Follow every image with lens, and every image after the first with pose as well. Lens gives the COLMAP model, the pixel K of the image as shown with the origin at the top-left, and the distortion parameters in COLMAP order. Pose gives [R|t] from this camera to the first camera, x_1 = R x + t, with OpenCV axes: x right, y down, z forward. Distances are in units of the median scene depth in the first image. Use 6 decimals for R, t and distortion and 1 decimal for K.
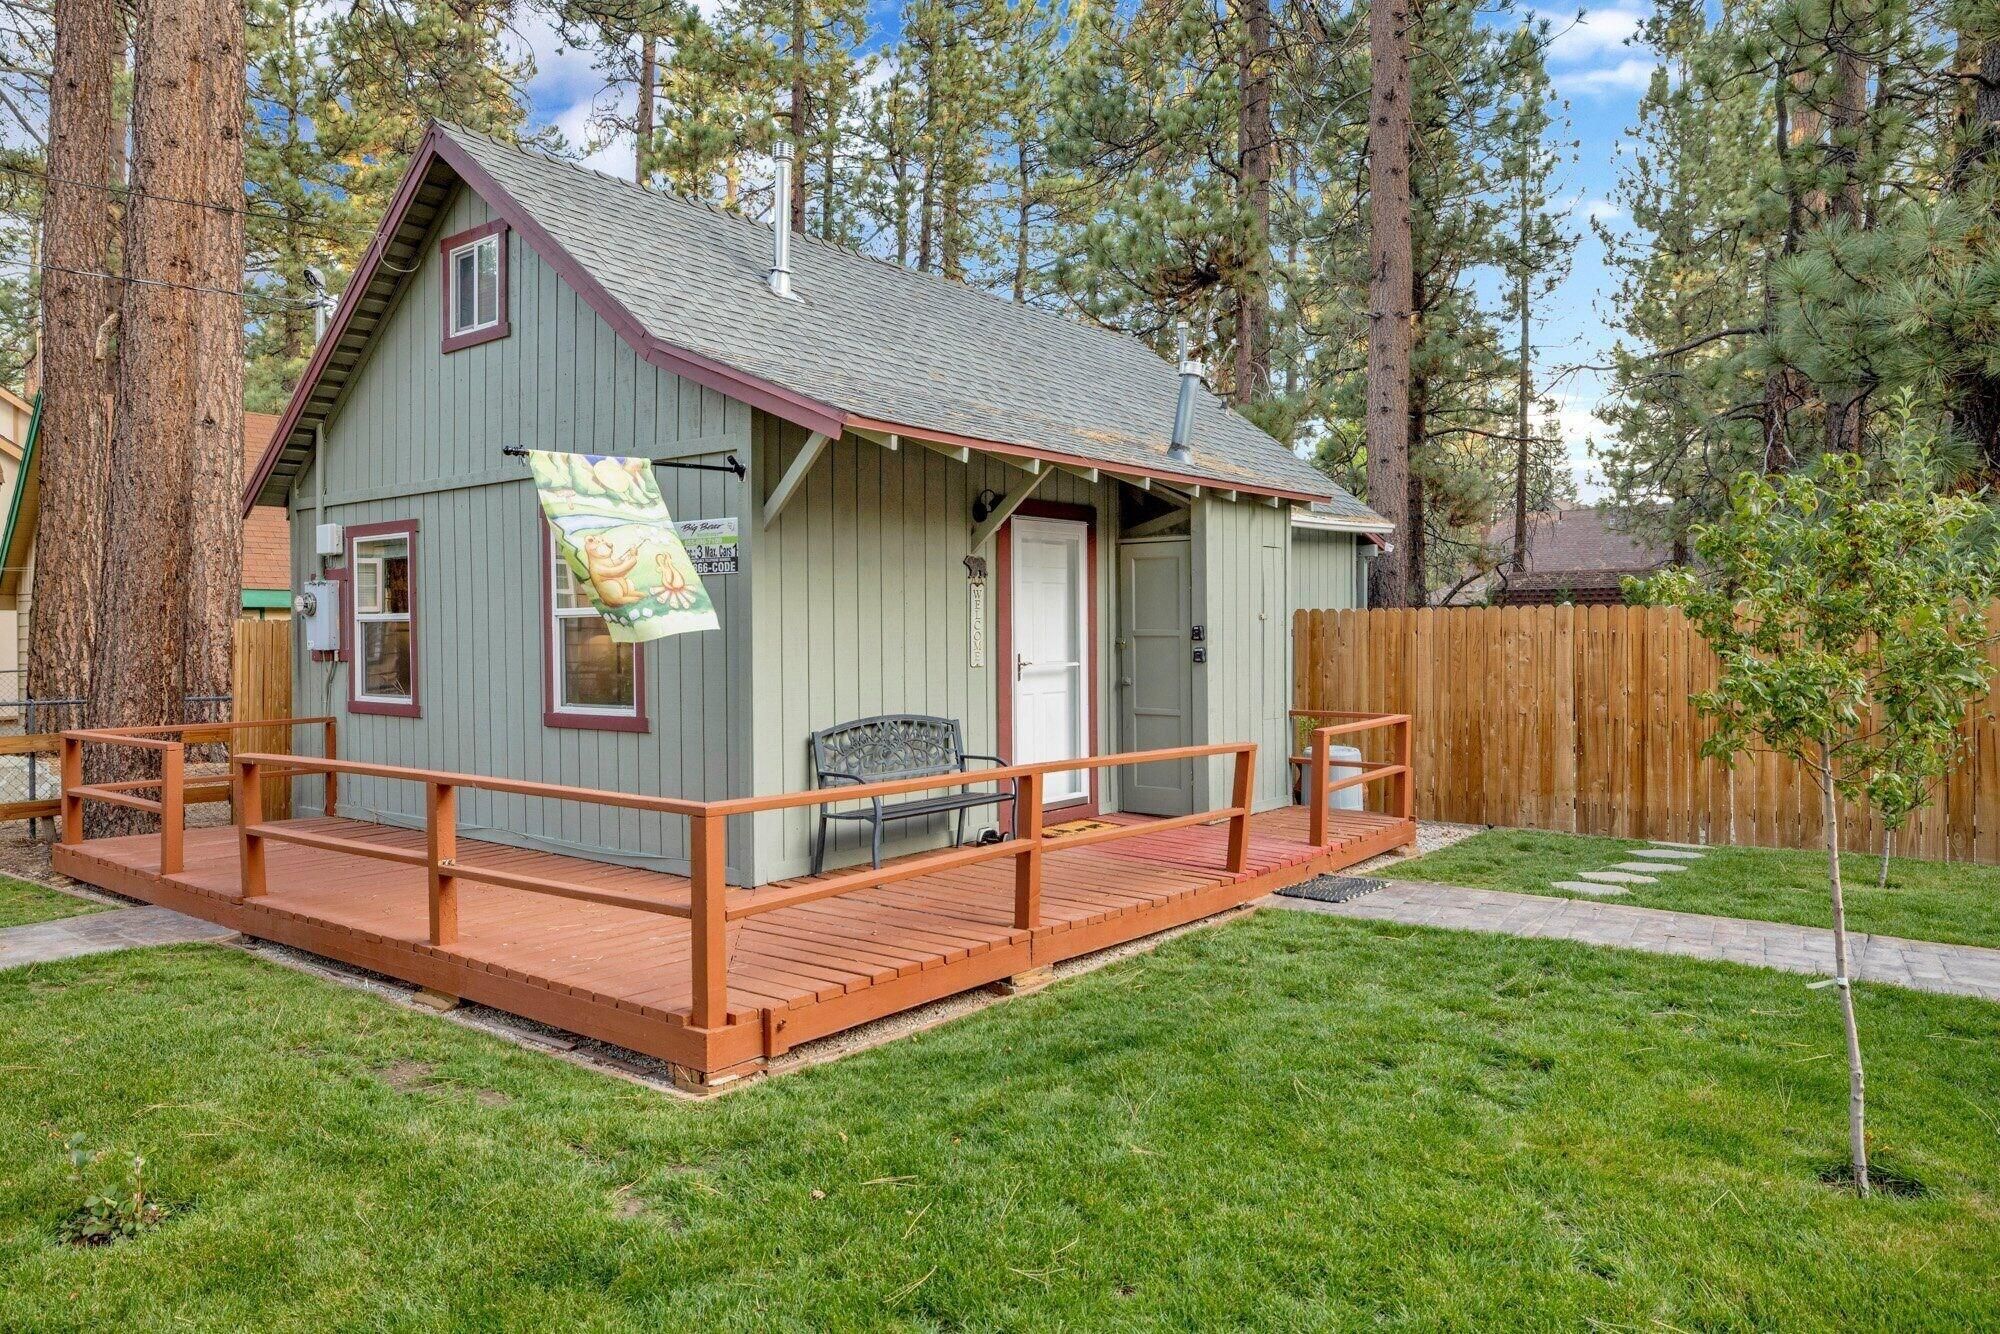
lens RADIAL K [[1370.3, 0, 999.9], [0, 1370.3, 636.6], [0, 0, 1]] dist [0.000214, 0.001758]
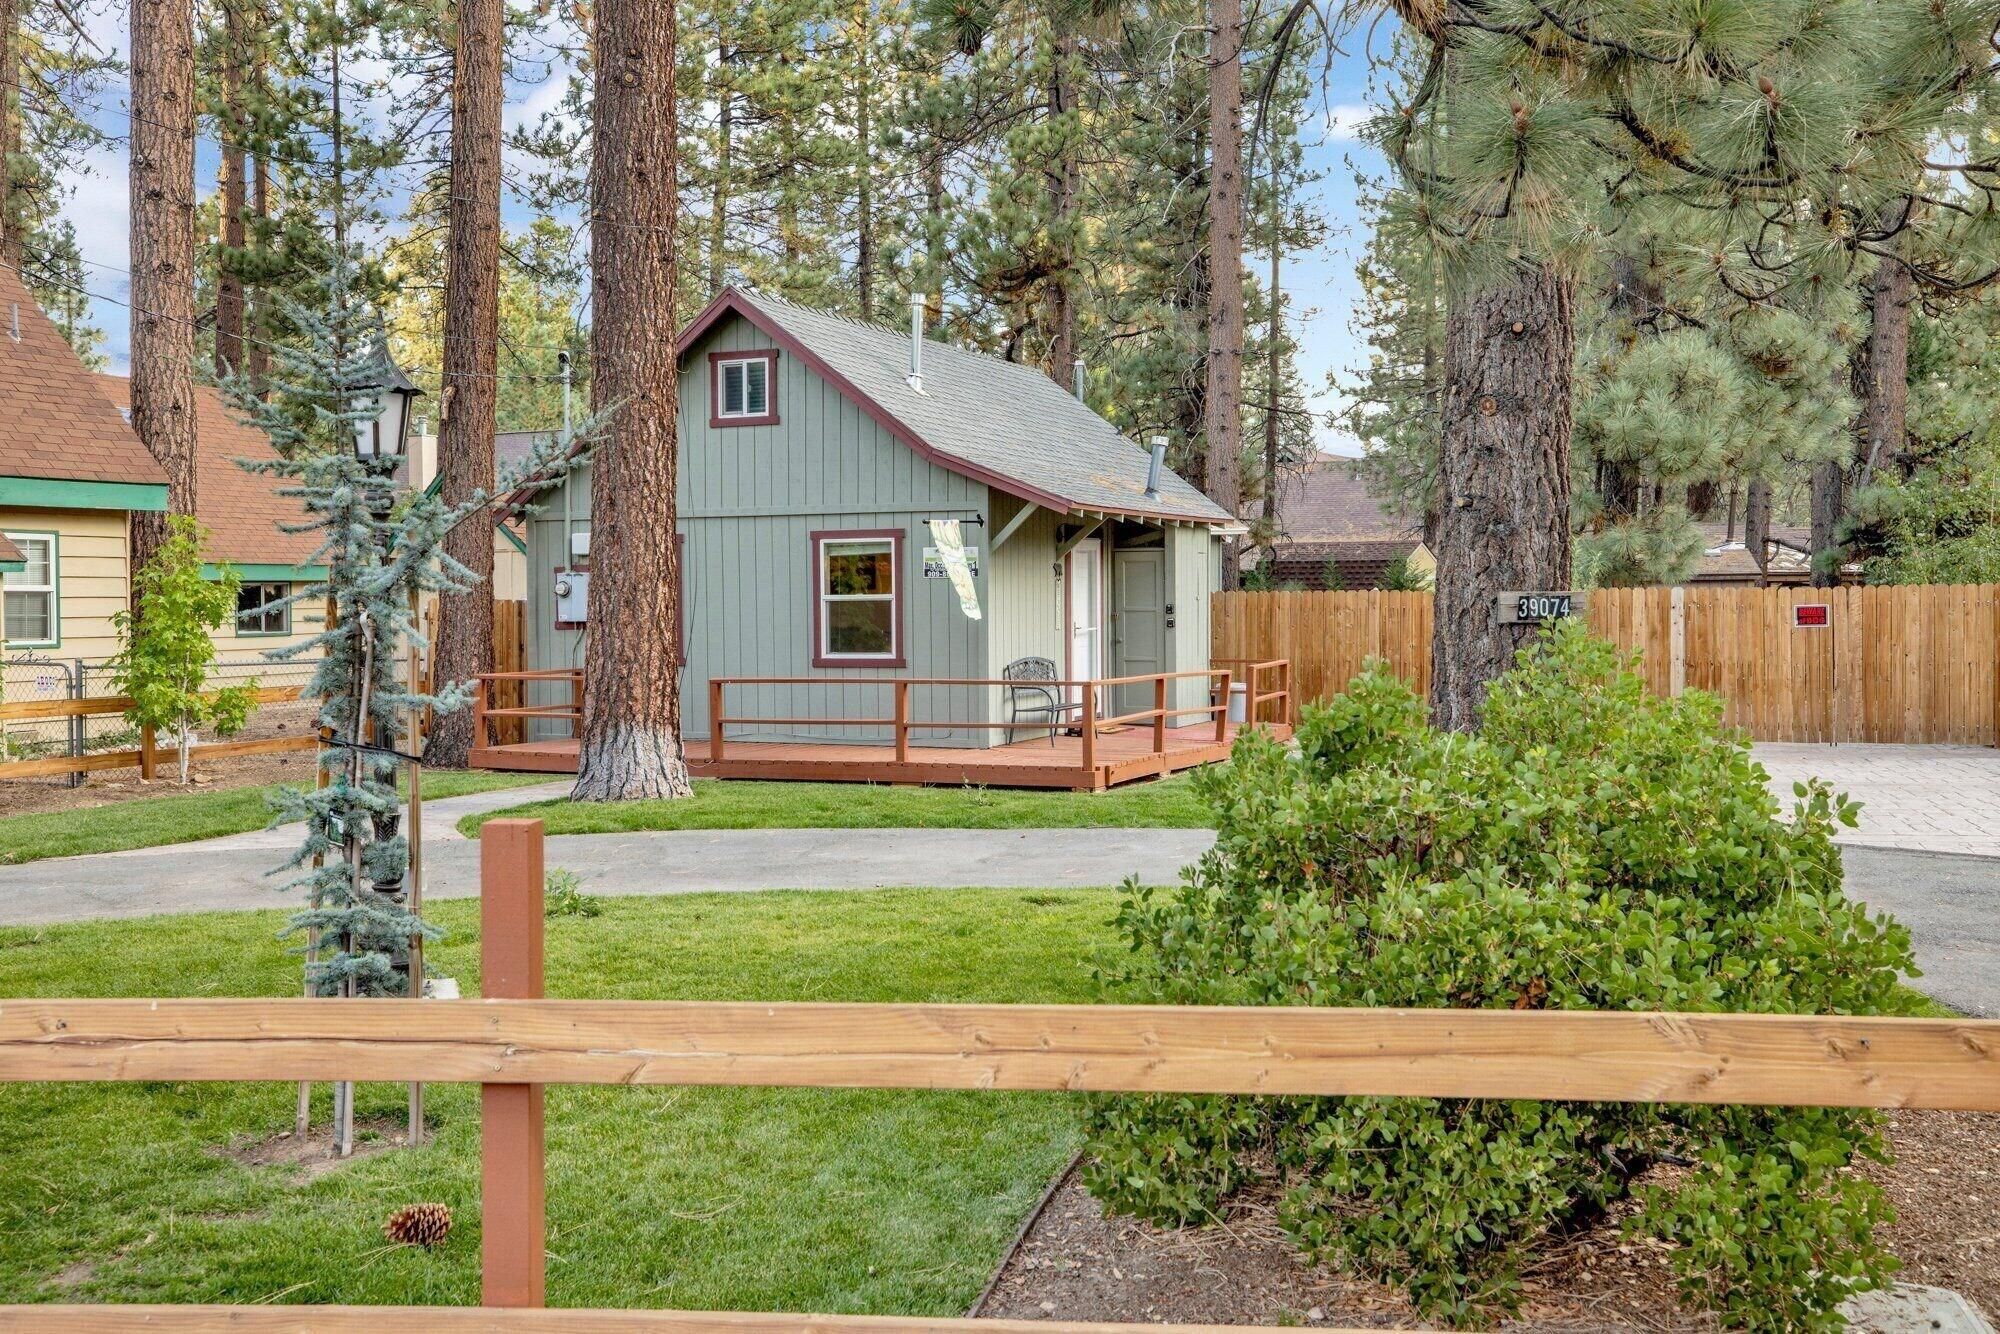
lens RADIAL K [[2388.3, 0, 1000.0], [0, 2388.3, 667.0], [0, 0, 1]] dist [-0.000492, -0.008310]
pose [[0.958758, -0.008077, 0.284108, -0.836400], [0.000533, 0.999645, 0.026621, -0.009250], [-0.284222, -0.025372, 0.958423, -1.617548]]
